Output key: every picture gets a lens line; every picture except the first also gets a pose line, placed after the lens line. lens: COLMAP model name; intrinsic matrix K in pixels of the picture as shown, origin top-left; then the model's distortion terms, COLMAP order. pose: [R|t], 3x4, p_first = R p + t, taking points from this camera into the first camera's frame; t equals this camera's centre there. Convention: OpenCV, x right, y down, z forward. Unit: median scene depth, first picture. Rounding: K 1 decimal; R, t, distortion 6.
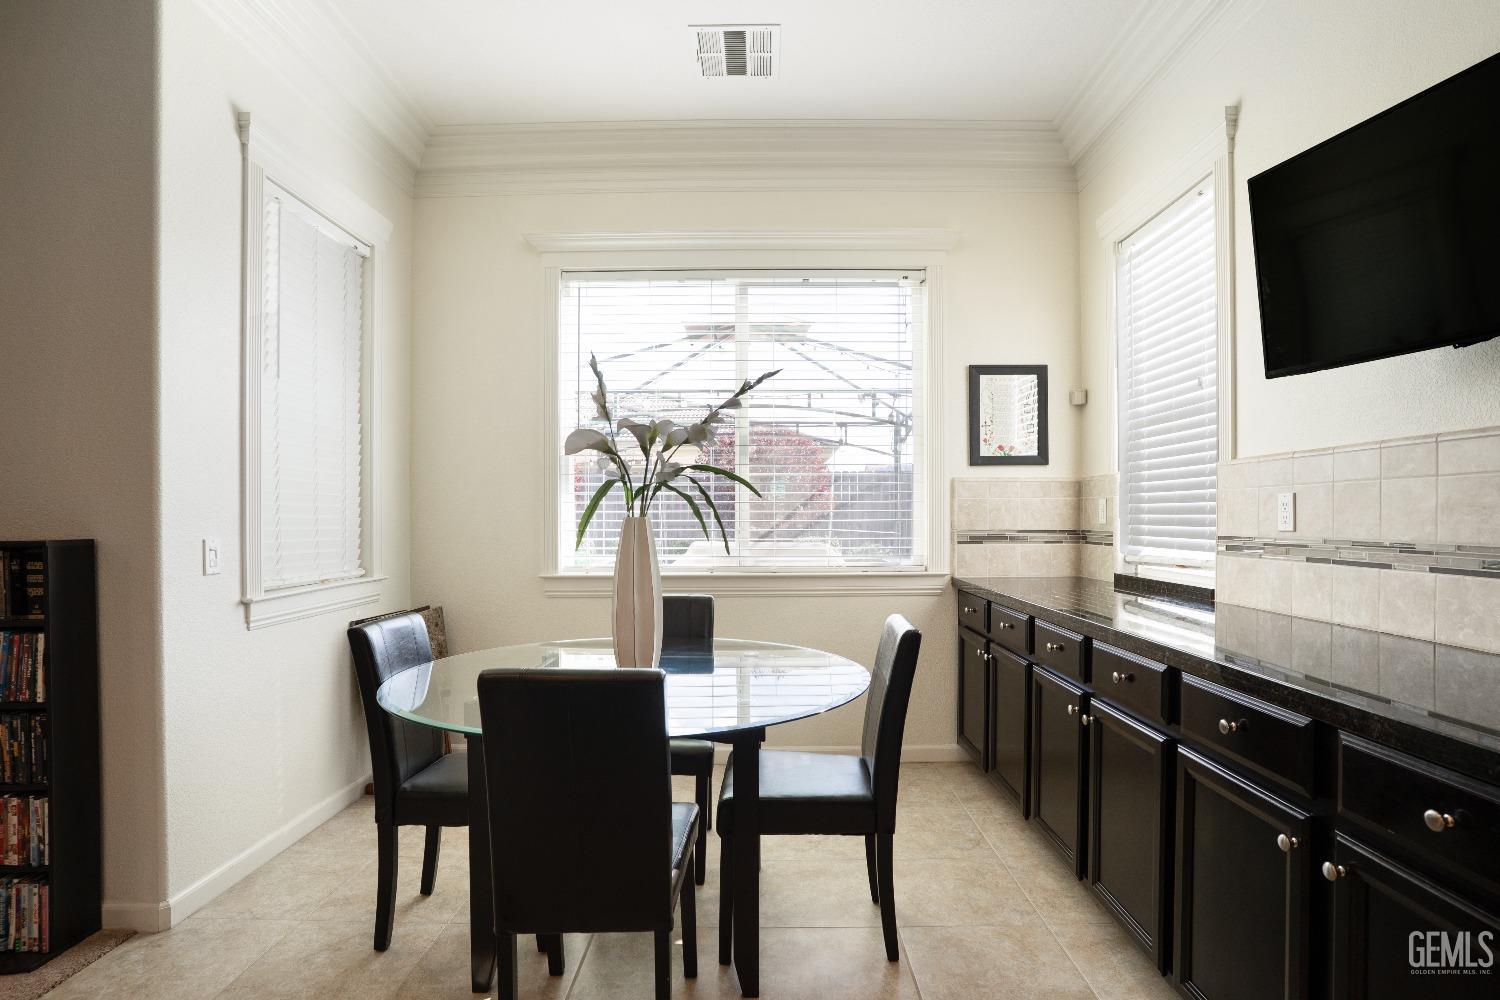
lens RADIAL K [[758.1, 0, 772.6], [0, 758.1, 507.1], [0, 0, 1]] dist [-0.002547, -0.000076]
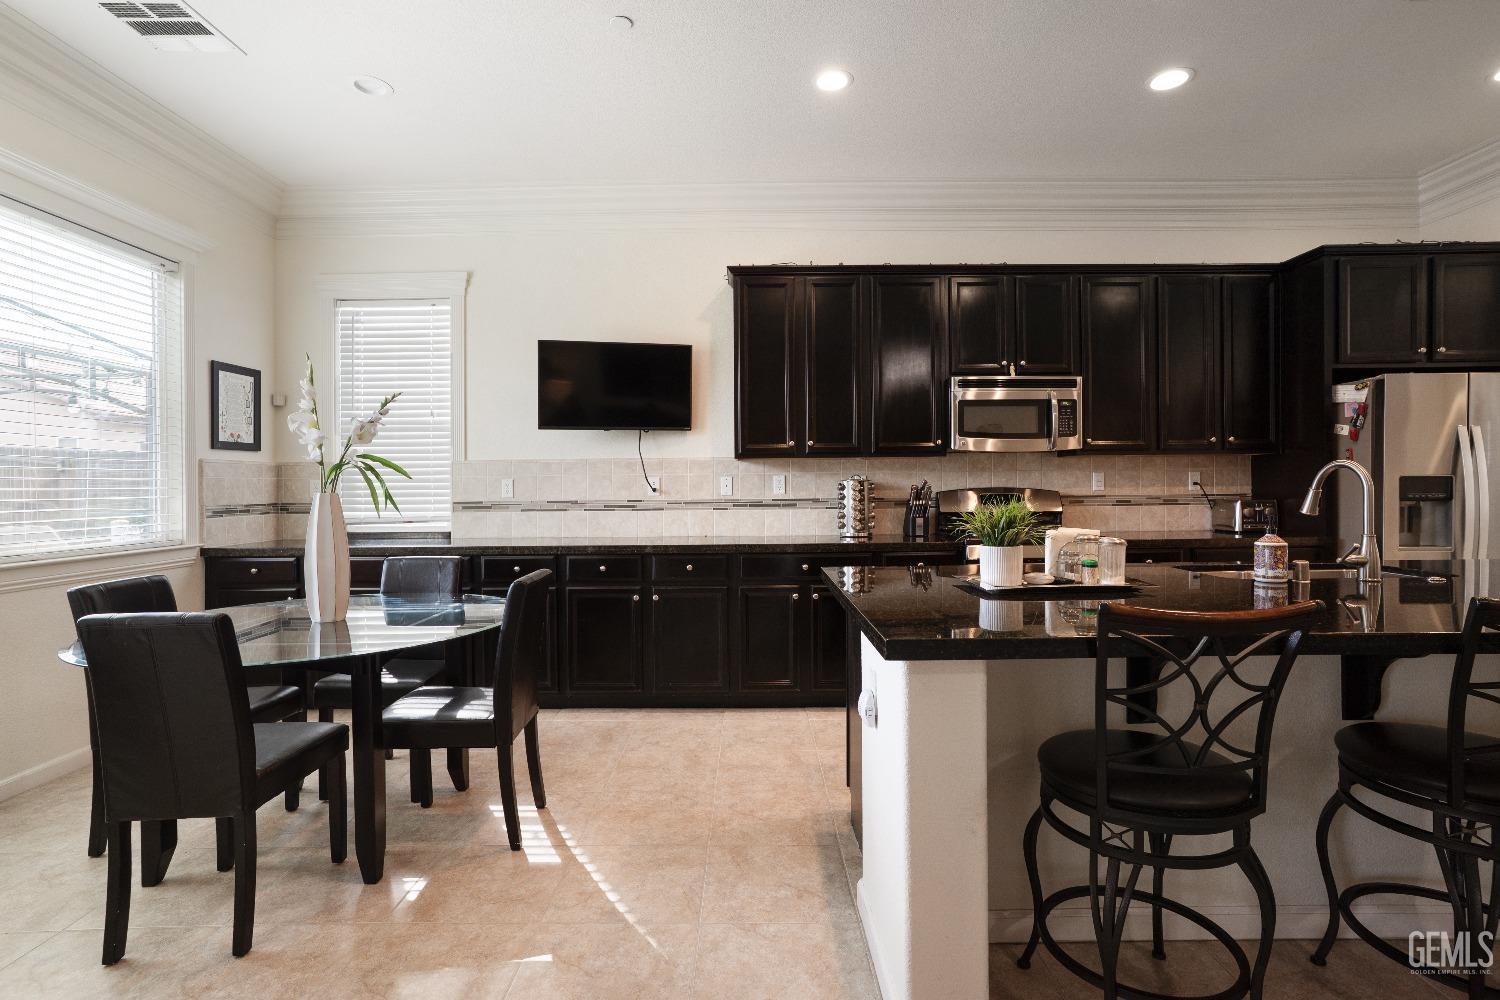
lens RADIAL K [[723.0, 0, 750.0], [0, 723.0, 500.0], [0, 0, 1]] dist [-0.023449, 0.000222]
pose [[0.014242, -0.019422, 0.999710, -0.800957], [-0.004001, 0.999802, 0.019481, -0.002048], [-0.999891, -0.004277, 0.014162, 0.180135]]
